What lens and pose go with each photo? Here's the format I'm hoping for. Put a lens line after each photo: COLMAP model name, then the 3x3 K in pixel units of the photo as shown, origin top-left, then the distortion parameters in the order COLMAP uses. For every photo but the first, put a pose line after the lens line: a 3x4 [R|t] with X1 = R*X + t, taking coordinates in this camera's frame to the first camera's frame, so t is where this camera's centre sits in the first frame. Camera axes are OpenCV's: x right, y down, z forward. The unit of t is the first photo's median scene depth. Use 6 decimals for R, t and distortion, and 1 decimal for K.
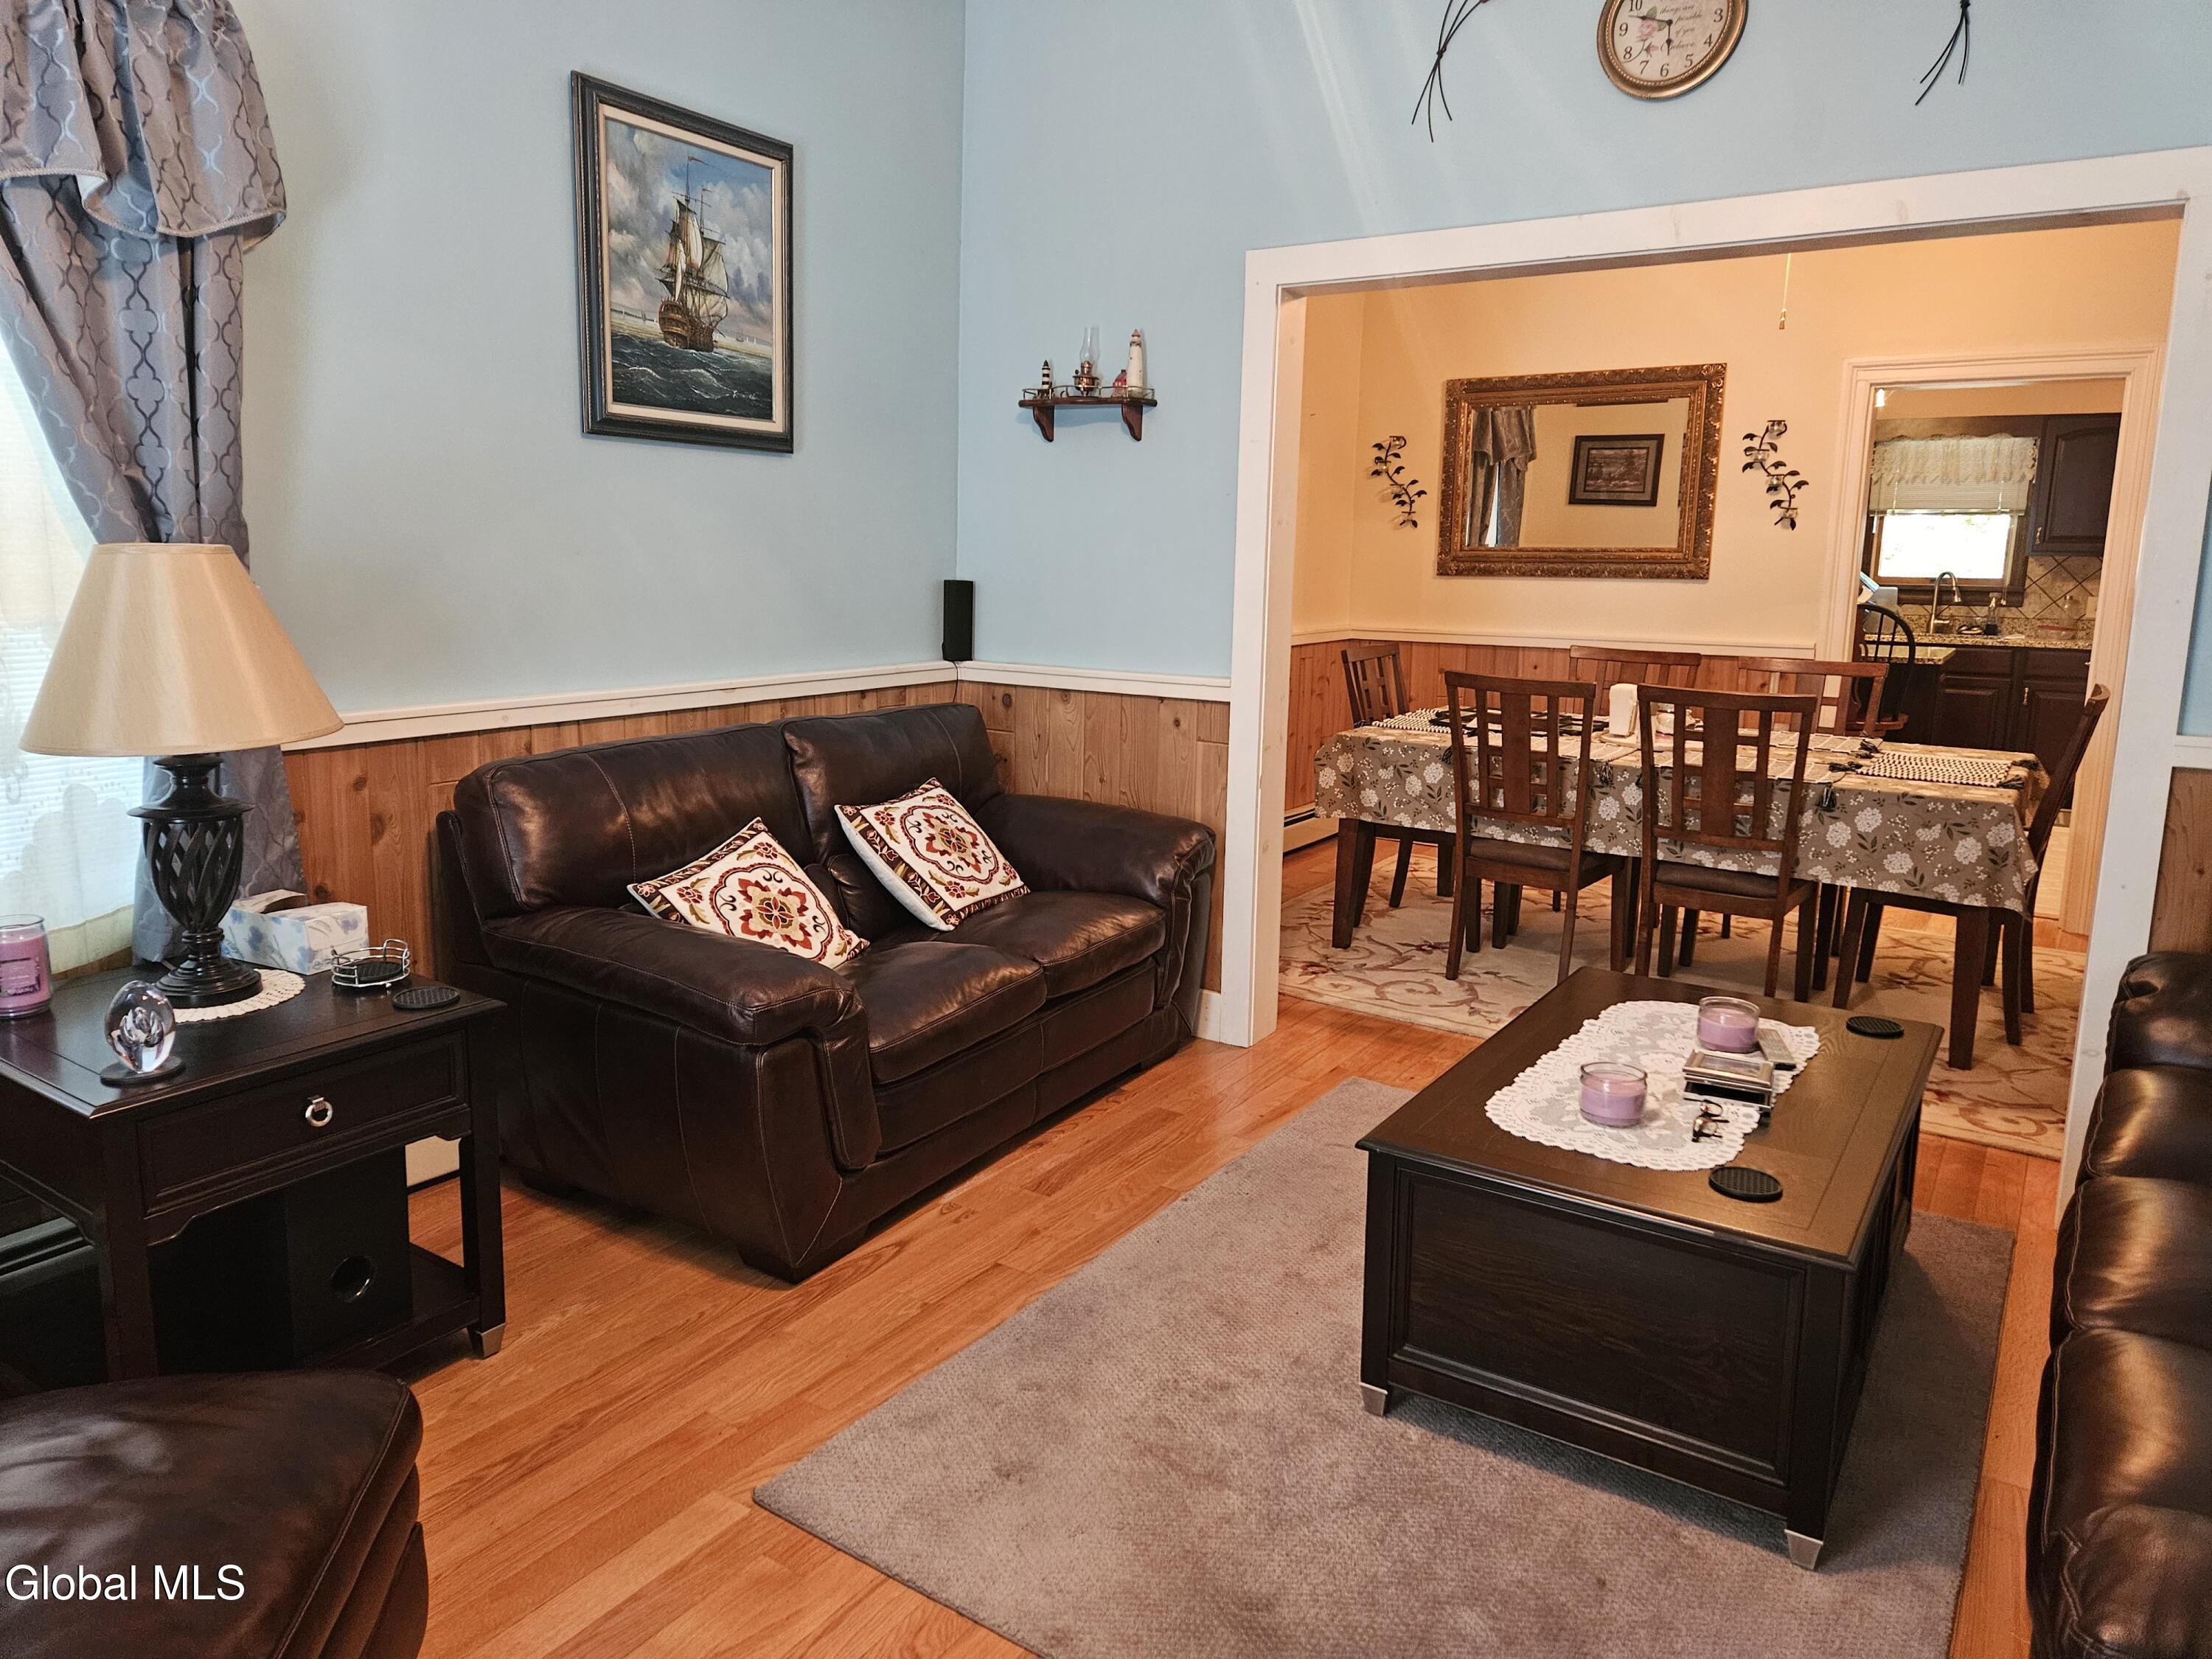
lens RADIAL K [[1475.3, 0, 1100.7], [0, 1475.3, 801.2], [0, 0, 1]] dist [0.071733, -0.058557]
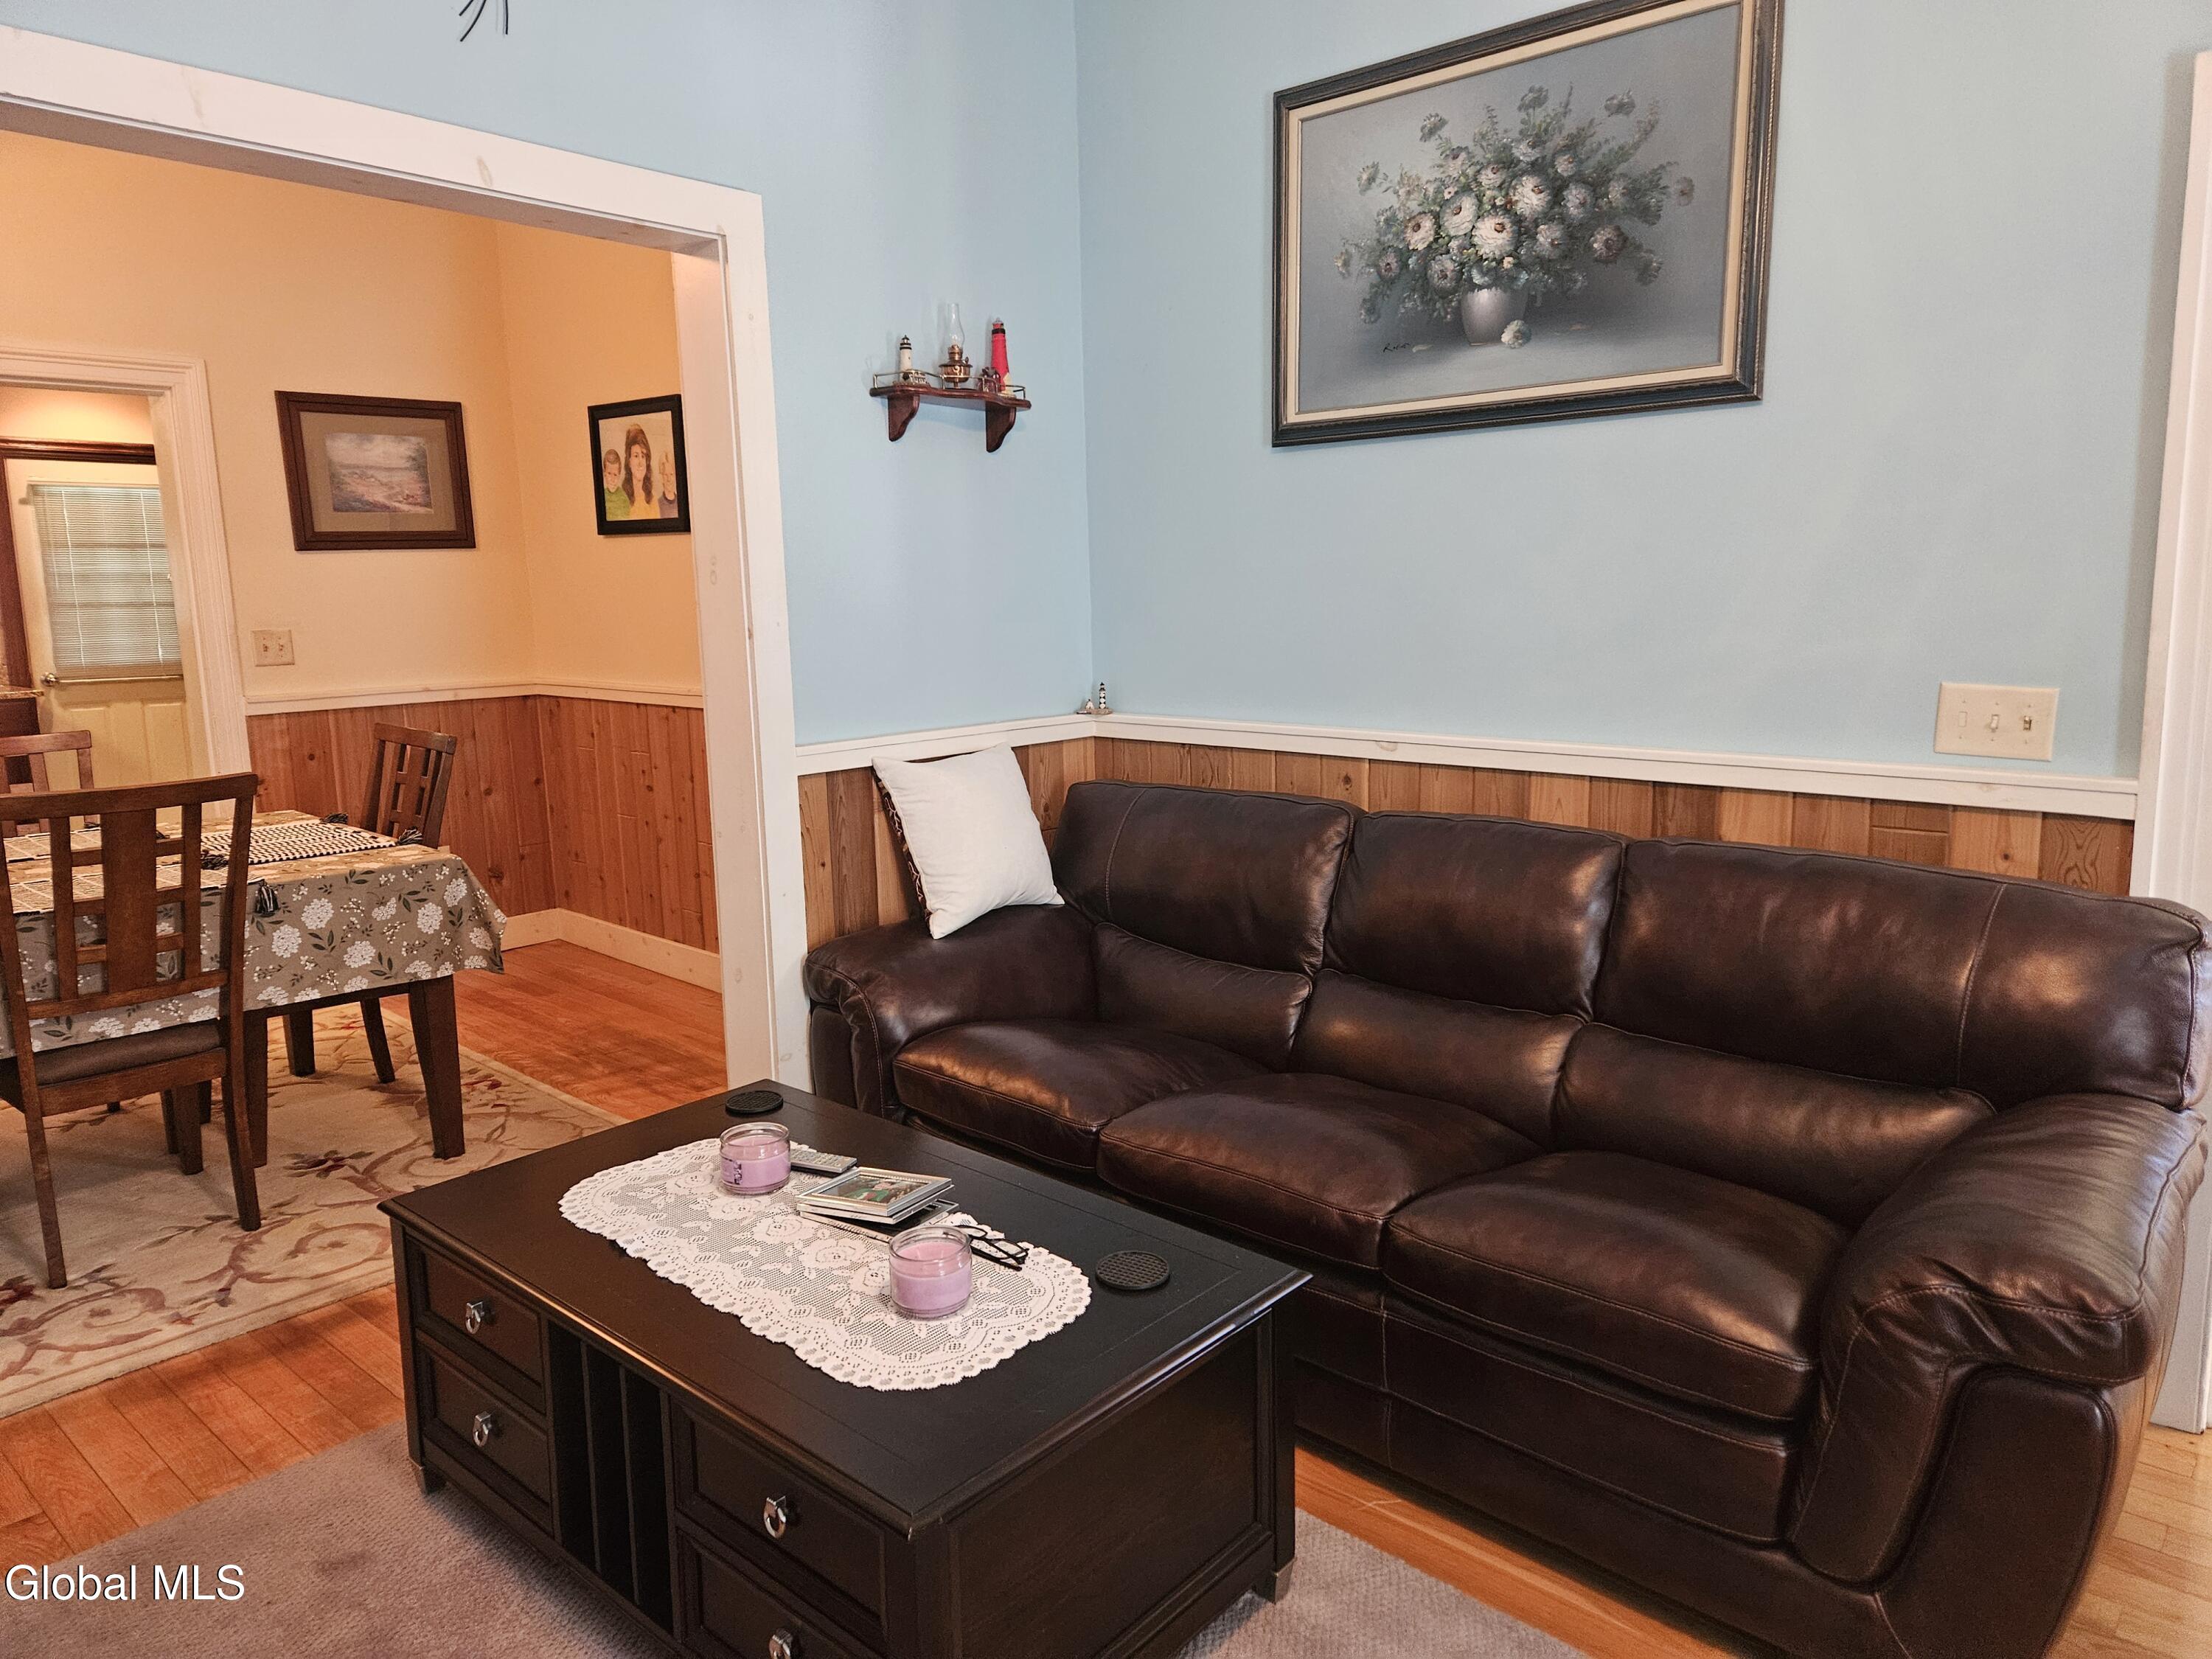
lens RADIAL K [[1471.3, 0, 1095.8], [0, 1471.3, 807.1], [0, 0, 1]] dist [0.073327, -0.057279]
pose [[0.139526, -0.166857, 0.976059, -0.216801], [0.187290, 0.972356, 0.139451, -0.079672], [-0.972345, 0.163349, 0.166919, 0.453776]]
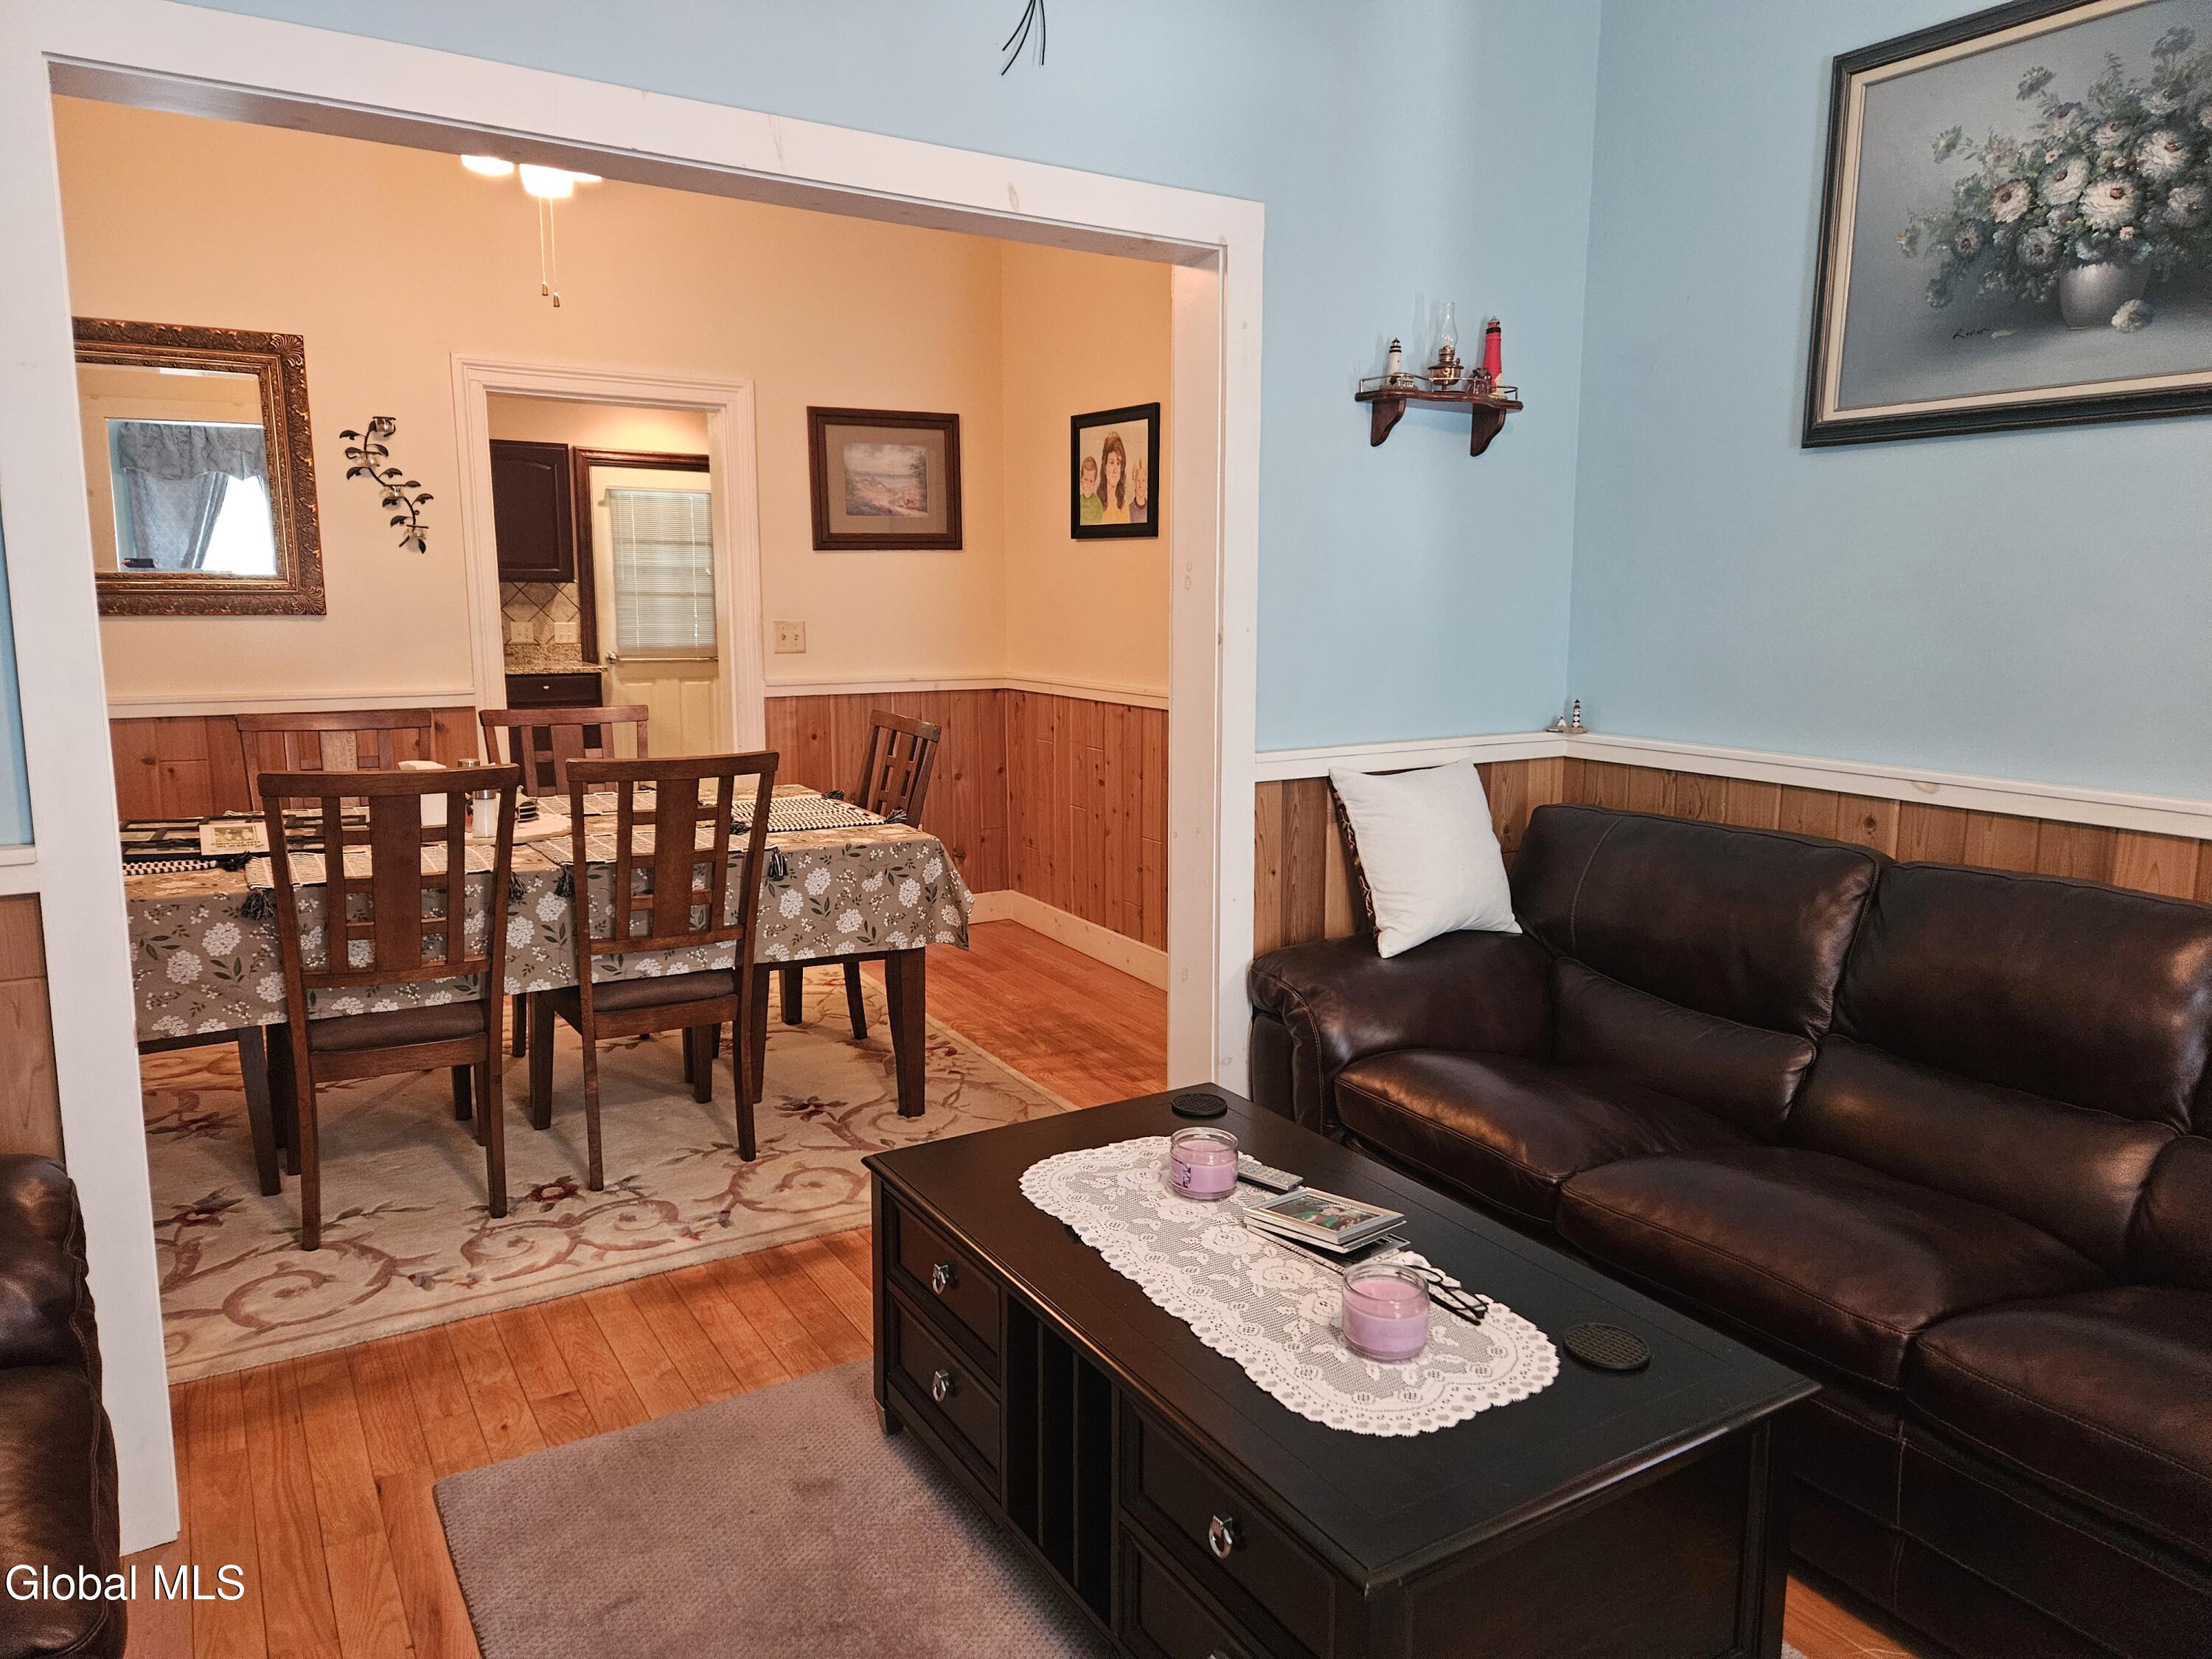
lens RADIAL K [[1475.3, 0, 1100.7], [0, 1475.3, 801.2], [0, 0, 1]] dist [0.071733, -0.058557]
pose [[0.414396, -0.143177, 0.898764, -0.211285], [0.155652, 0.984147, 0.085012, -0.085497], [-0.896687, 0.104666, 0.430113, 0.473018]]
